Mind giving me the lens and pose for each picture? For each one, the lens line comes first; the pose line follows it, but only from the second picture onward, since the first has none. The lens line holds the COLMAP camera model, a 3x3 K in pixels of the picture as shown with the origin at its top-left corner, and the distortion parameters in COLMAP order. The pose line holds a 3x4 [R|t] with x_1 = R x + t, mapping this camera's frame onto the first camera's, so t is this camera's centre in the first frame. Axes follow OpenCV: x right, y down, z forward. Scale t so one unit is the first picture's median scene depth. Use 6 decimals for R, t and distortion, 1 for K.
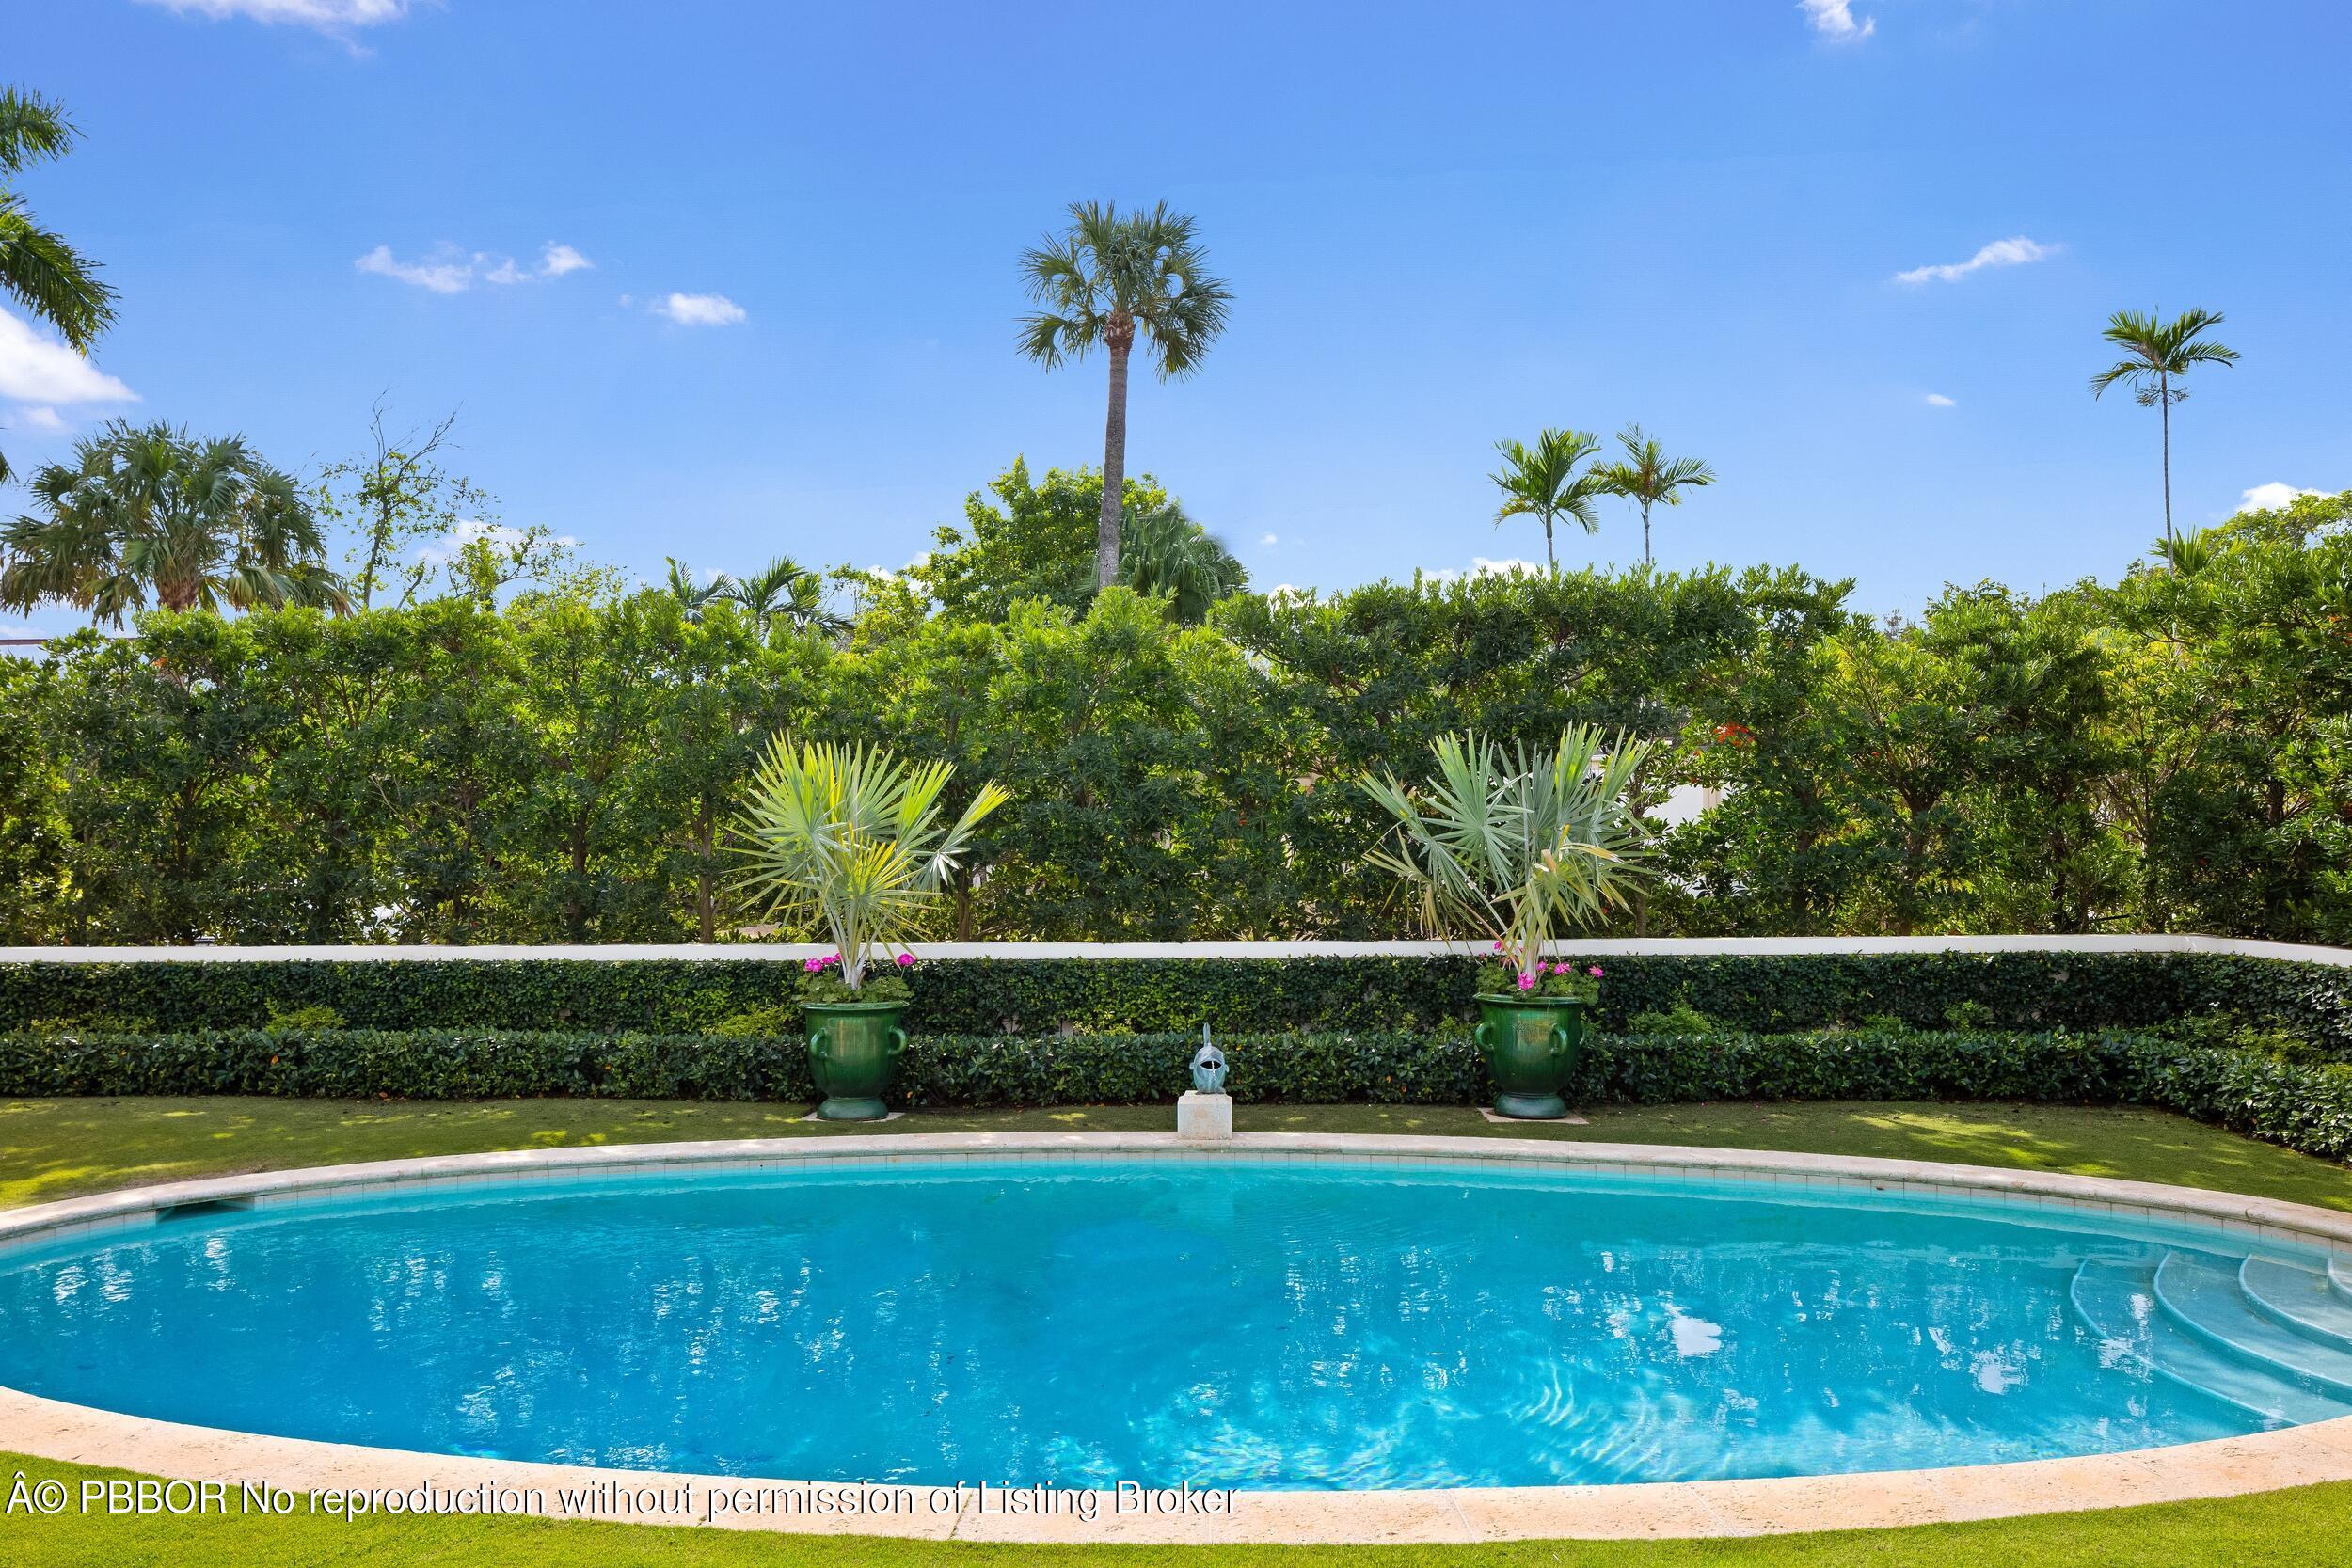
lens RADIAL K [[1661.9, 0, 1176.0], [0, 1661.9, 784.0], [0, 0, 1]] dist [-0.003925, -0.002244]
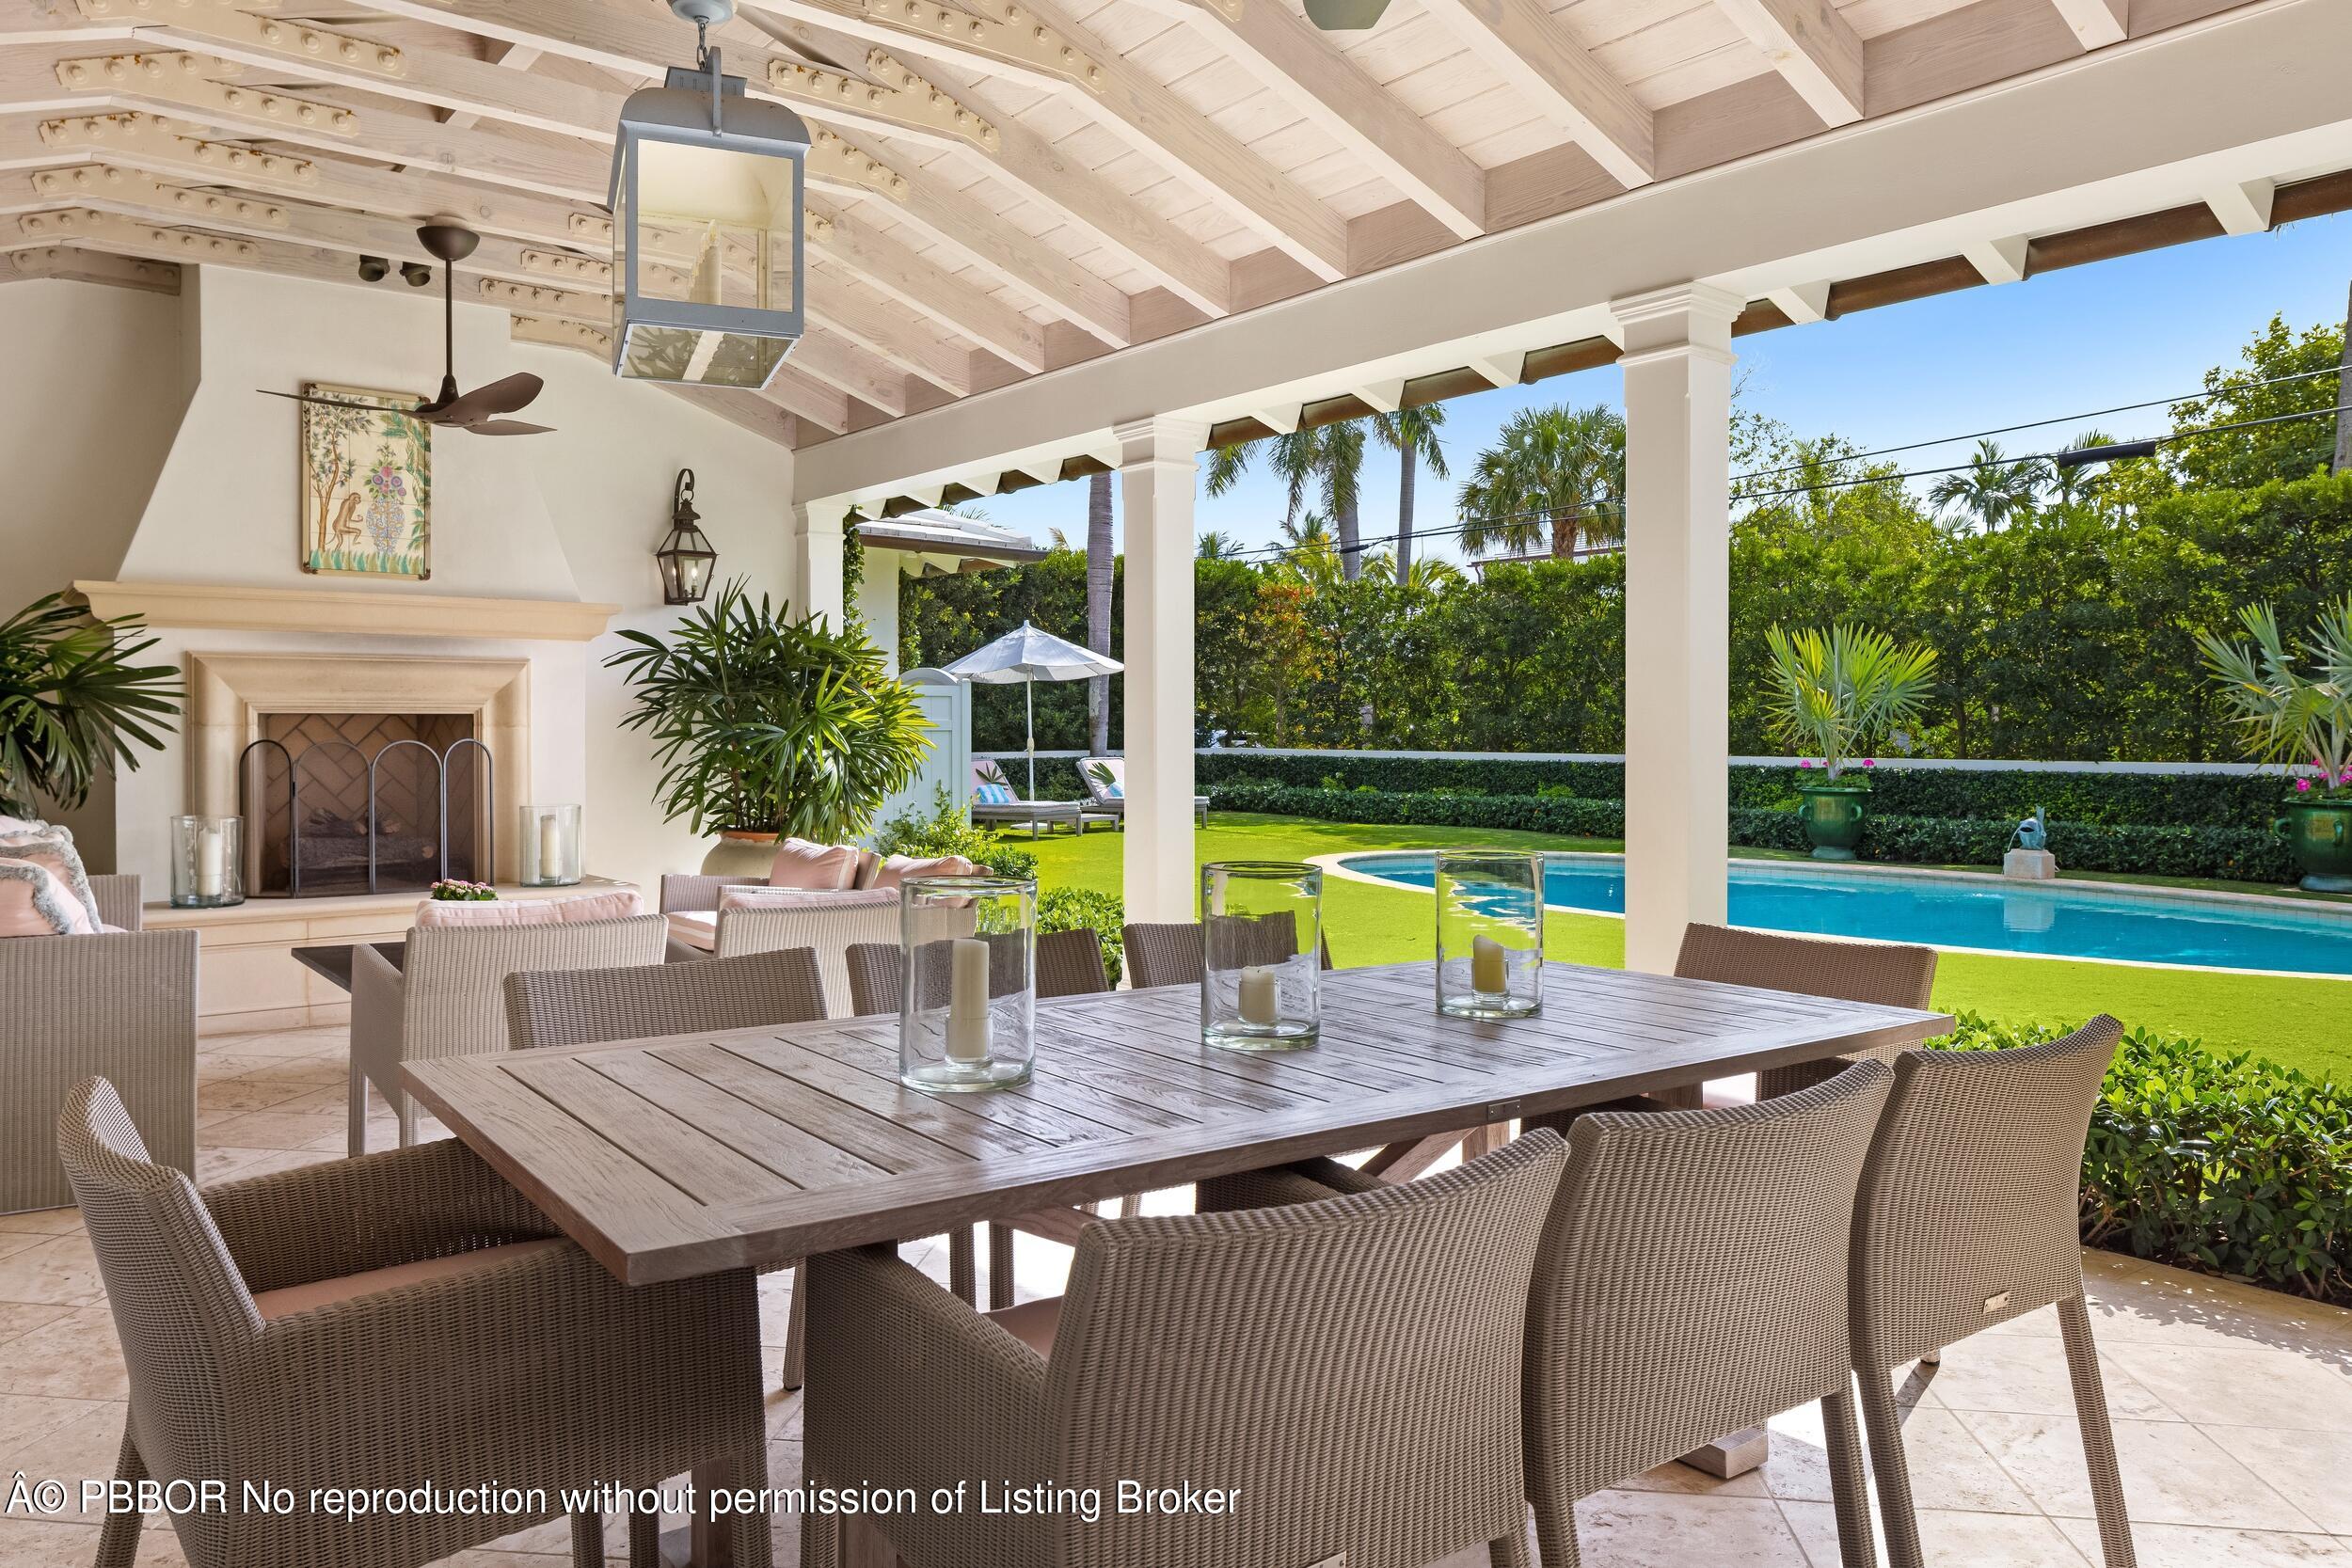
lens RADIAL K [[1661.9, 0, 1176.0], [0, 1661.9, 784.0], [0, 0, 1]] dist [-0.003925, -0.002244]
pose [[0.679496, 0.030276, -0.733054, 0.508674], [0.028495, 0.997305, 0.067602, -0.000725], [0.733126, -0.066824, 0.676802, -0.511517]]
